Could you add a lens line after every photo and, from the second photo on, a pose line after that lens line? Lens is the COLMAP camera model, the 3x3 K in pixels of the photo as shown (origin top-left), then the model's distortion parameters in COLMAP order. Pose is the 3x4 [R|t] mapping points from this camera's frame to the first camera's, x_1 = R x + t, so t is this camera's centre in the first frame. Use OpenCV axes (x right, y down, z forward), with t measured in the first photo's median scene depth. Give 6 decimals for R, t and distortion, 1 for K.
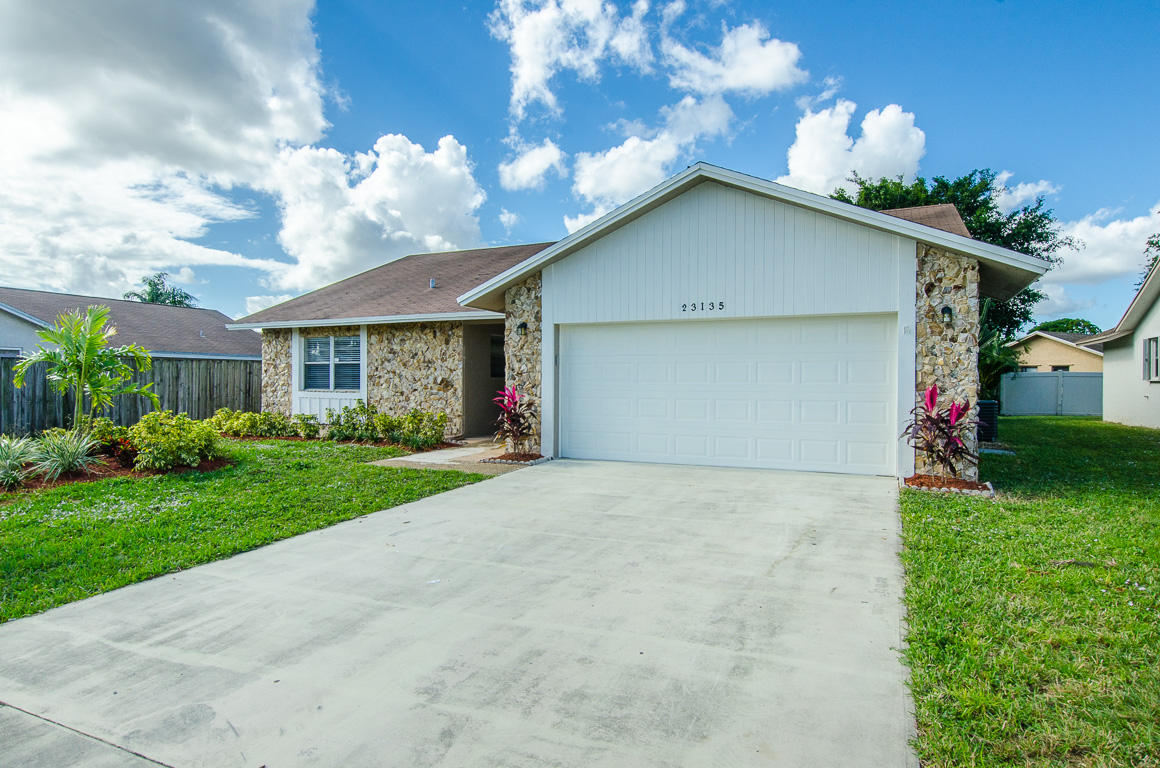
lens RADIAL K [[675.3, 0, 576.6], [0, 675.3, 382.2], [0, 0, 1]] dist [0.001302, 0.002291]
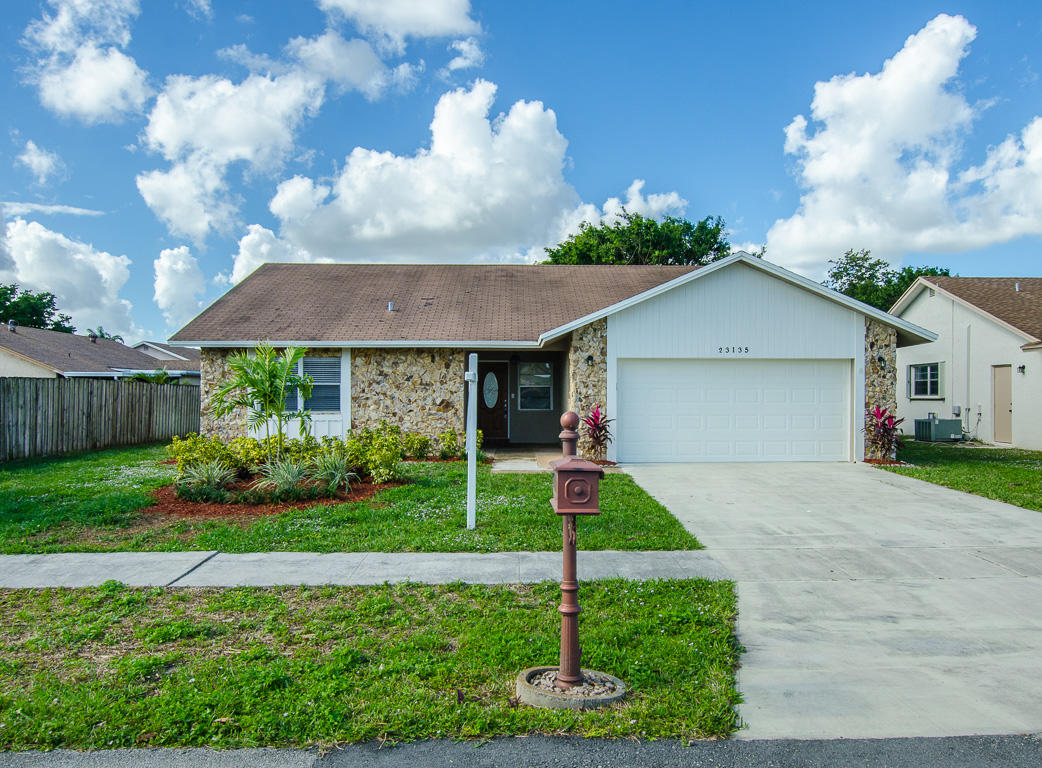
lens RADIAL K [[830.2, 0, 557.2], [0, 830.2, 386.1], [0, 0, 1]] dist [-0.016183, 0.024291]
pose [[0.885977, 0.002371, 0.463722, -0.644385], [0.003847, 0.999915, -0.012463, -0.010302], [-0.463712, 0.012826, 0.885893, -0.254121]]
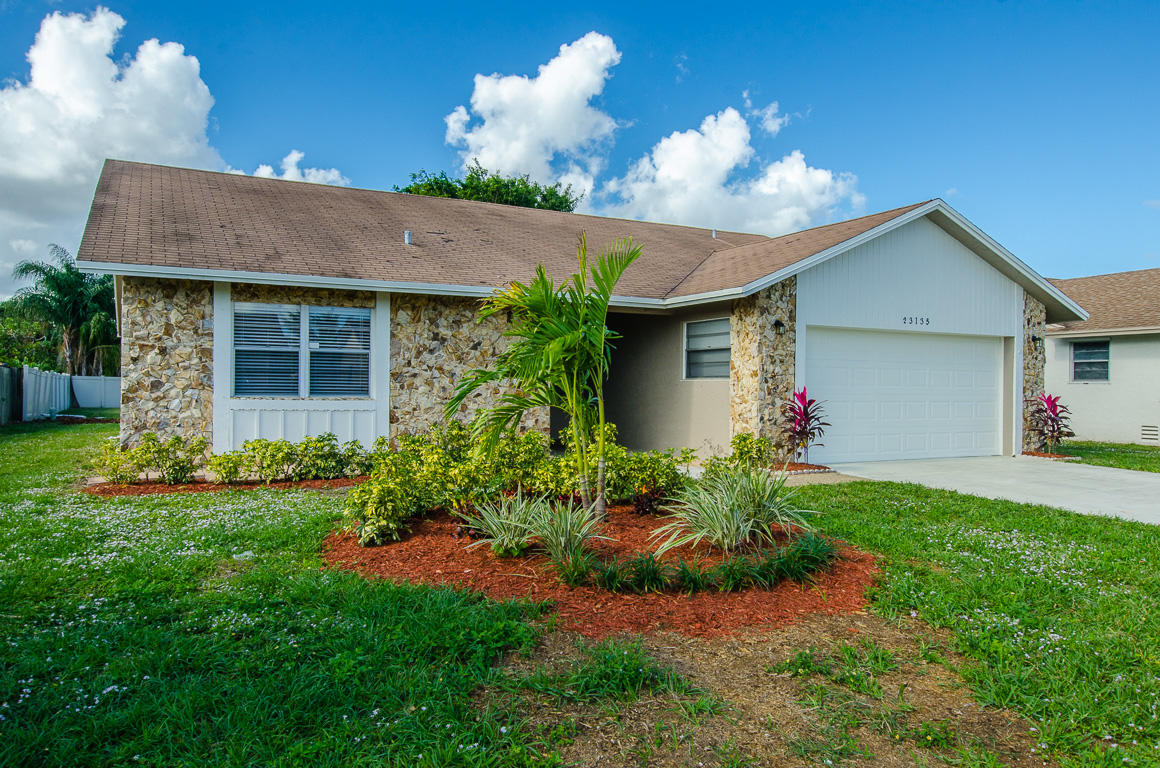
lens RADIAL K [[848.0, 0, 579.4], [0, 848.0, 387.5], [0, 0, 1]] dist [-0.003710, -0.001980]
pose [[0.604225, 0.003646, 0.796805, -0.882293], [-0.005169, 0.999986, -0.000656, 0.003652], [-0.796797, -0.003722, 0.604236, 0.396084]]
